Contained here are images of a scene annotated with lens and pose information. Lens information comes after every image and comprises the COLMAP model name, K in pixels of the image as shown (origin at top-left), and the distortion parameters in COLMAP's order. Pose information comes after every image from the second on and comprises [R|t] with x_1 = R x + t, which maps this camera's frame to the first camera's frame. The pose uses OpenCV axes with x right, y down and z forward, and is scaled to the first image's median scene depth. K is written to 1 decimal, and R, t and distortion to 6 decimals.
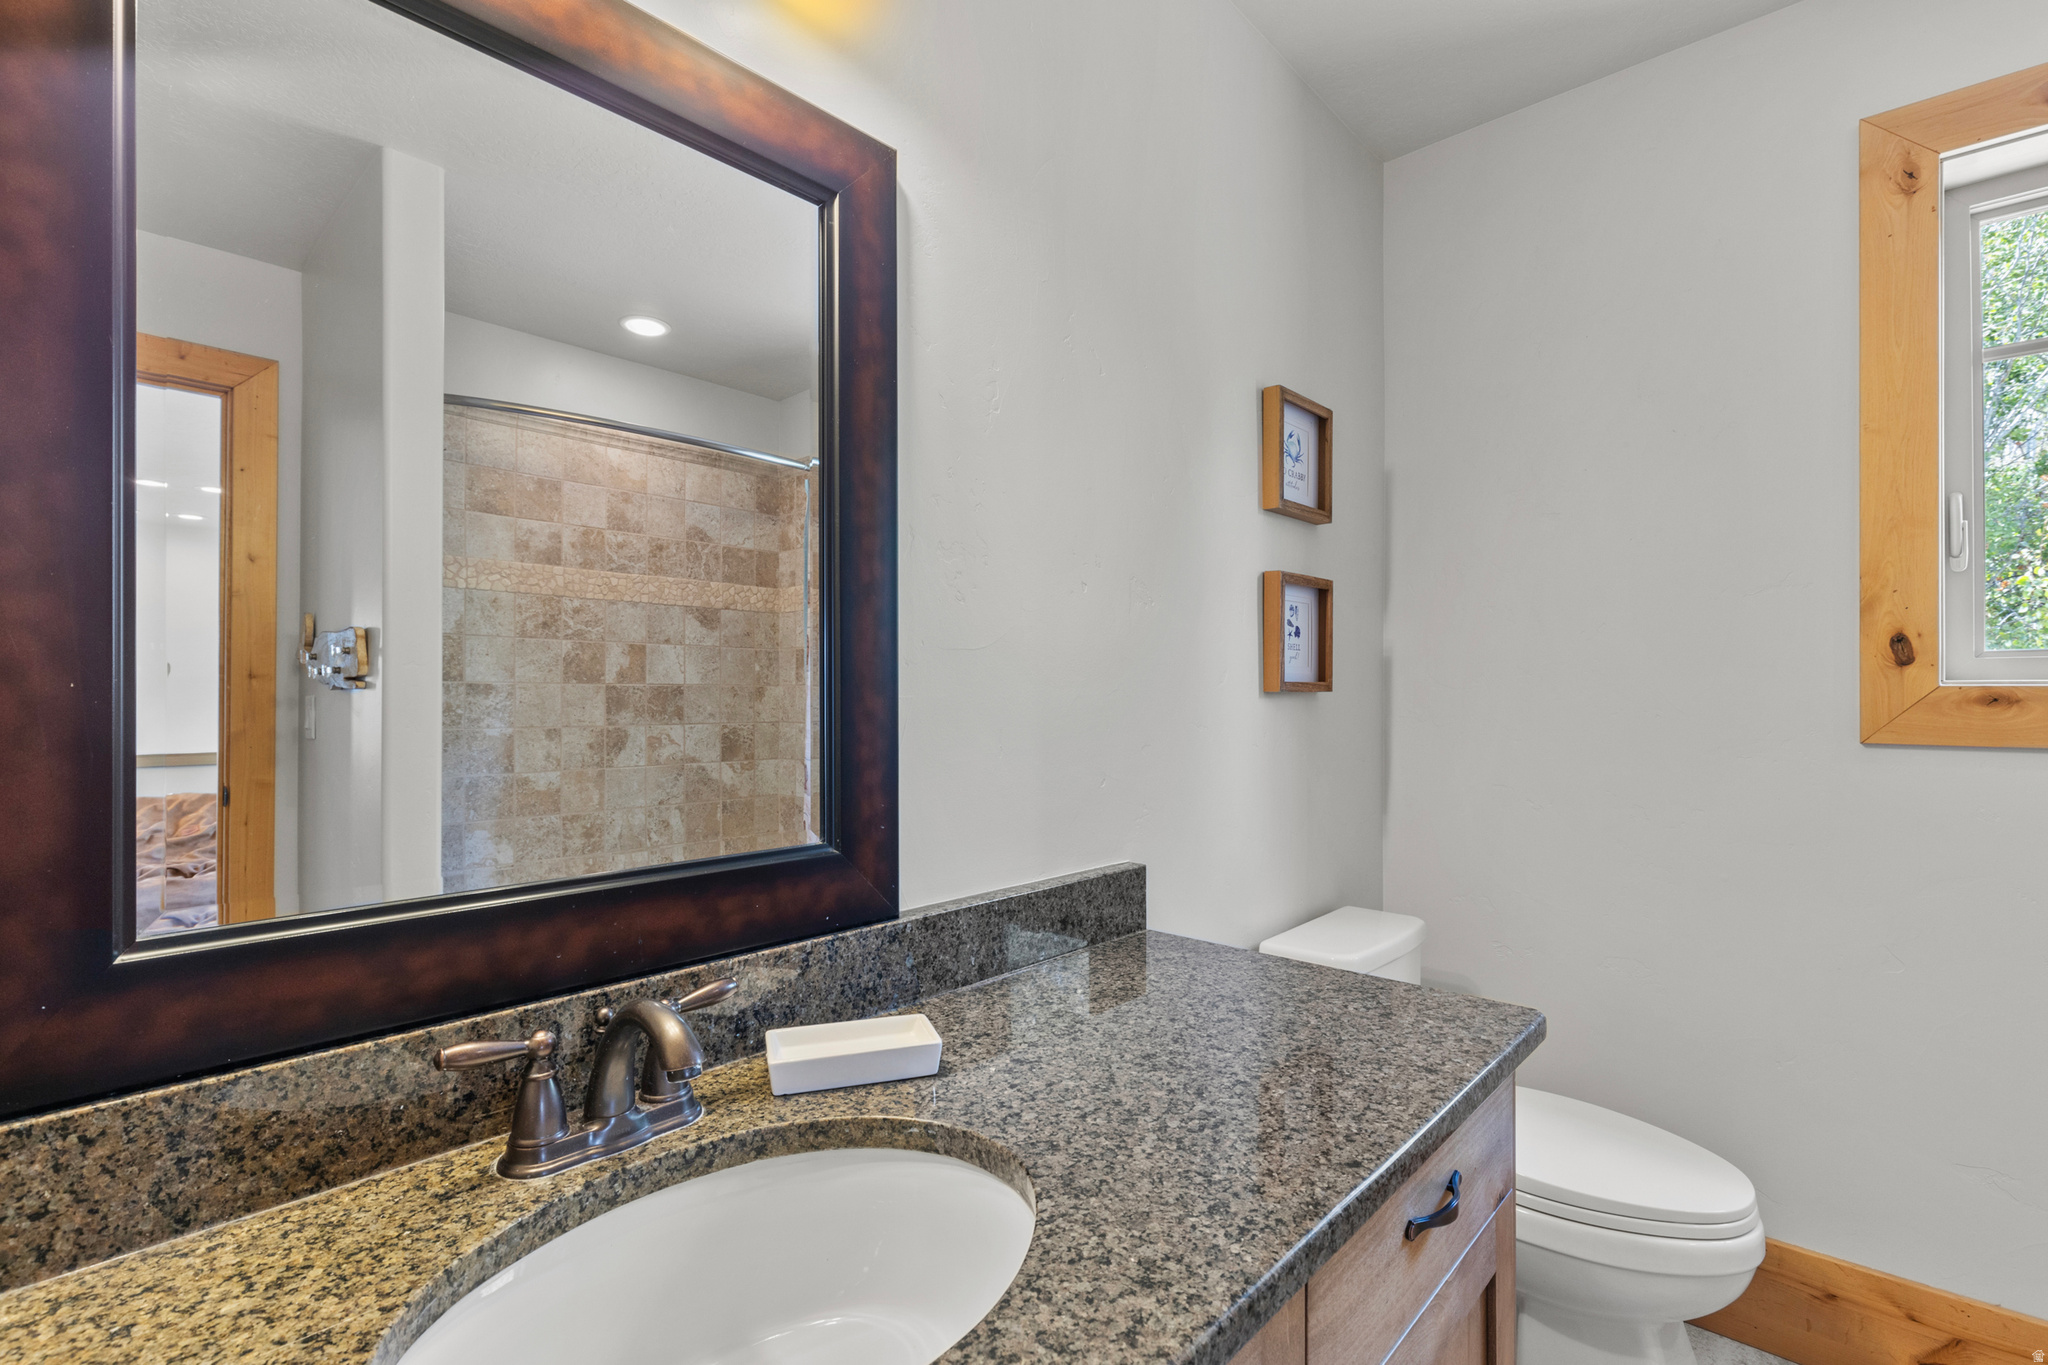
lens RADIAL K [[929.9, 0, 1027.4], [0, 929.9, 699.3], [0, 0, 1]] dist [0.000213, 0.000803]
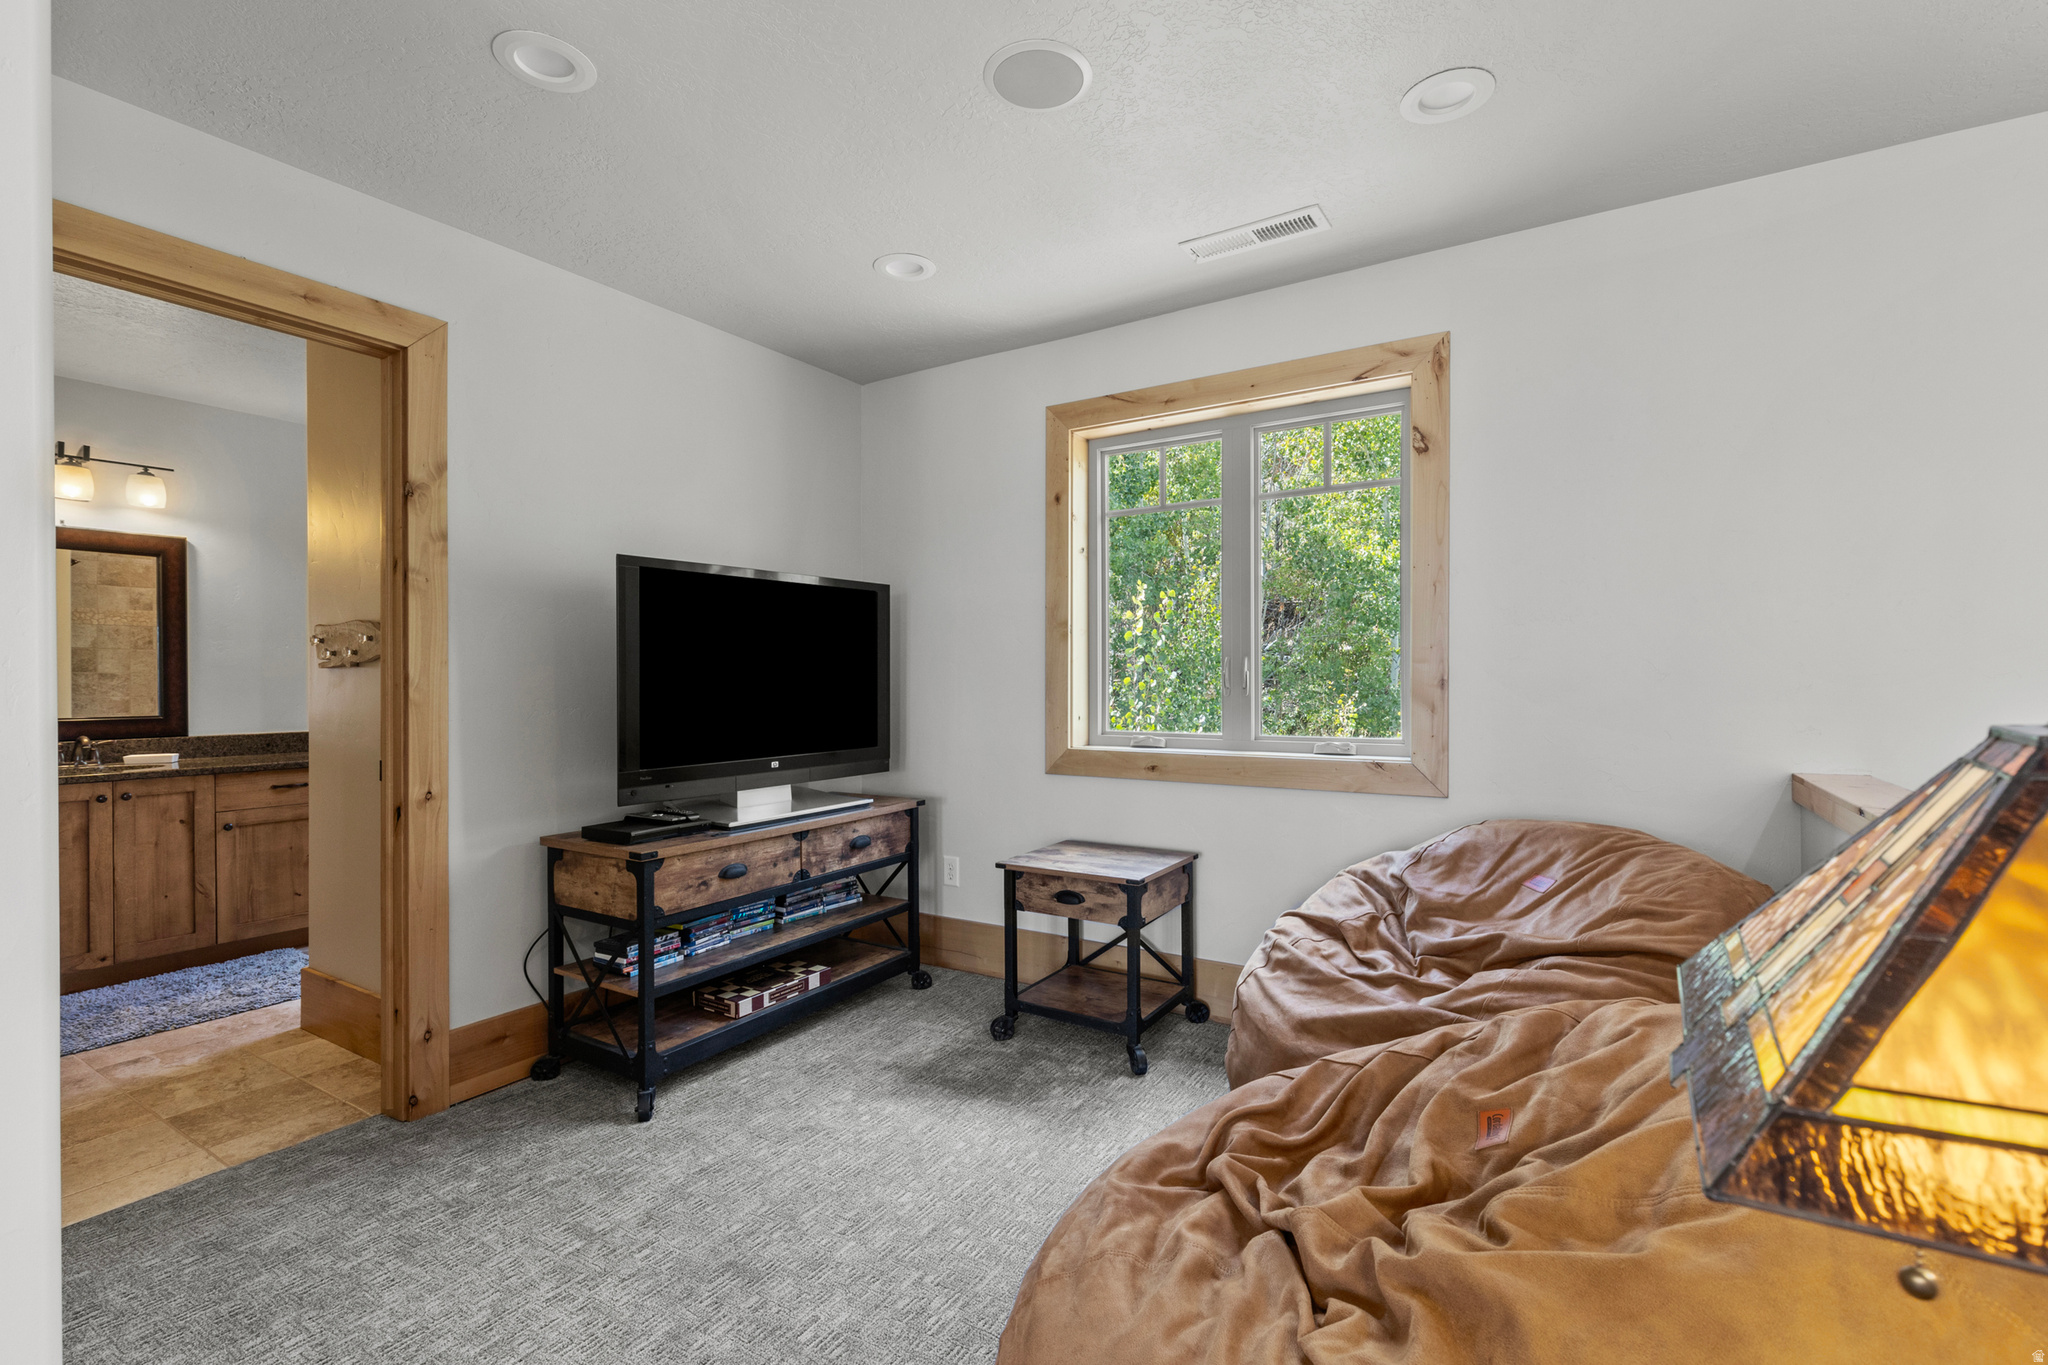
lens RADIAL K [[929.9, 0, 1027.4], [0, 929.9, 699.3], [0, 0, 1]] dist [0.000213, 0.000803]
pose [[0.983208, 0.003865, 0.182448, 0.956752], [-0.005323, 0.999958, 0.007500, 0.012687], [-0.182411, -0.008346, 0.983187, -1.275938]]
